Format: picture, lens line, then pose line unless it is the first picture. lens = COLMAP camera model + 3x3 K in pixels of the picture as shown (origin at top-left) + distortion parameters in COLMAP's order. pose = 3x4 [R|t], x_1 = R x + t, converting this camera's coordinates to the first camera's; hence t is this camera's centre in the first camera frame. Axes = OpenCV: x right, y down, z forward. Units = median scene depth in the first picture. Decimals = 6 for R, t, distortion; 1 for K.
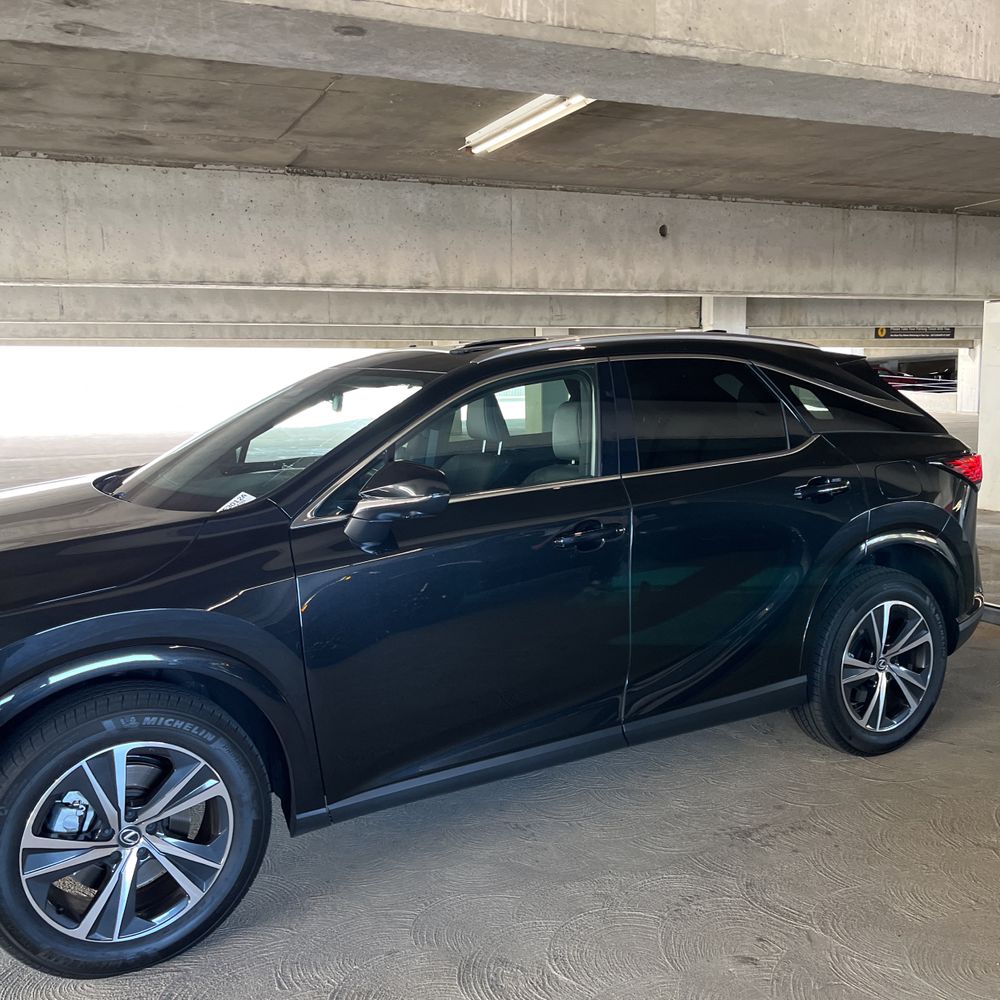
lens RADIAL K [[1024.1, 0, 504.2], [0, 1024.1, 506.4], [0, 0, 1]] dist [0.022577, 0.000000]
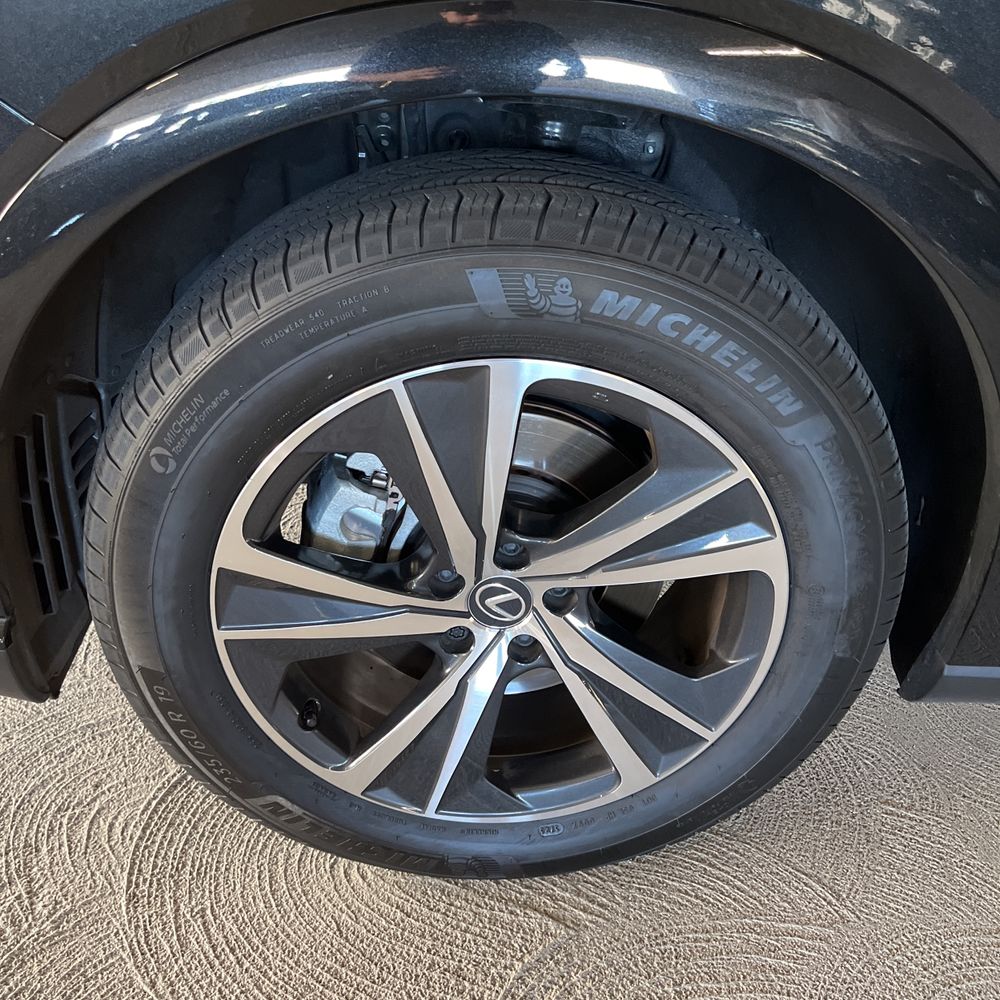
lens RADIAL K [[1024.1, 0, 522.1], [0, 1024.1, 498.3], [0, 0, 1]] dist [0.022577, 0.000000]
pose [[0.886914, 0.317149, -0.335857, -0.101755], [-0.162262, 0.894630, 0.416304, 0.056554], [0.432498, -0.314729, 0.844921, 0.291727]]
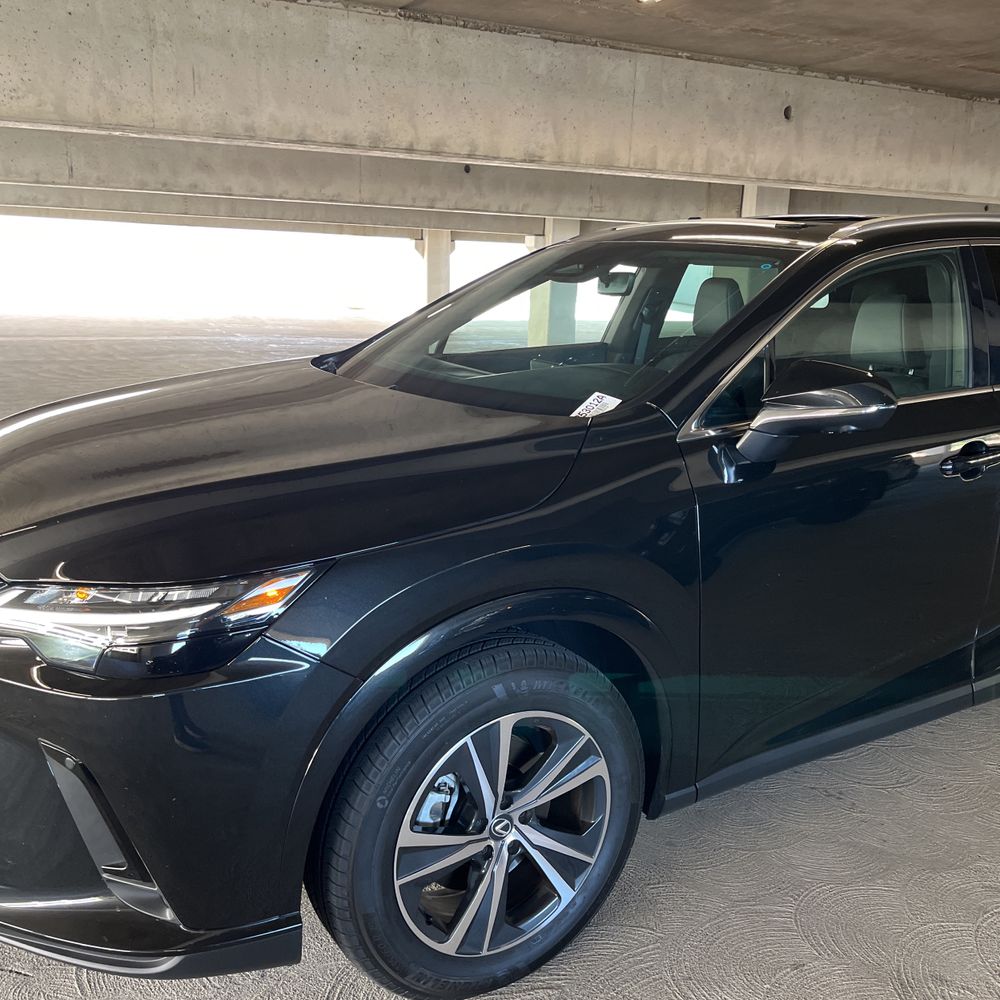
lens RADIAL K [[1024.1, 0, 492.6], [0, 1024.1, 500.6], [0, 0, 1]] dist [0.022577, 0.000000]
pose [[0.997529, 0.030926, 0.063083, -0.175249], [-0.036450, 0.995419, 0.088390, 0.000975], [-0.060061, -0.090471, 0.994086, 0.098702]]
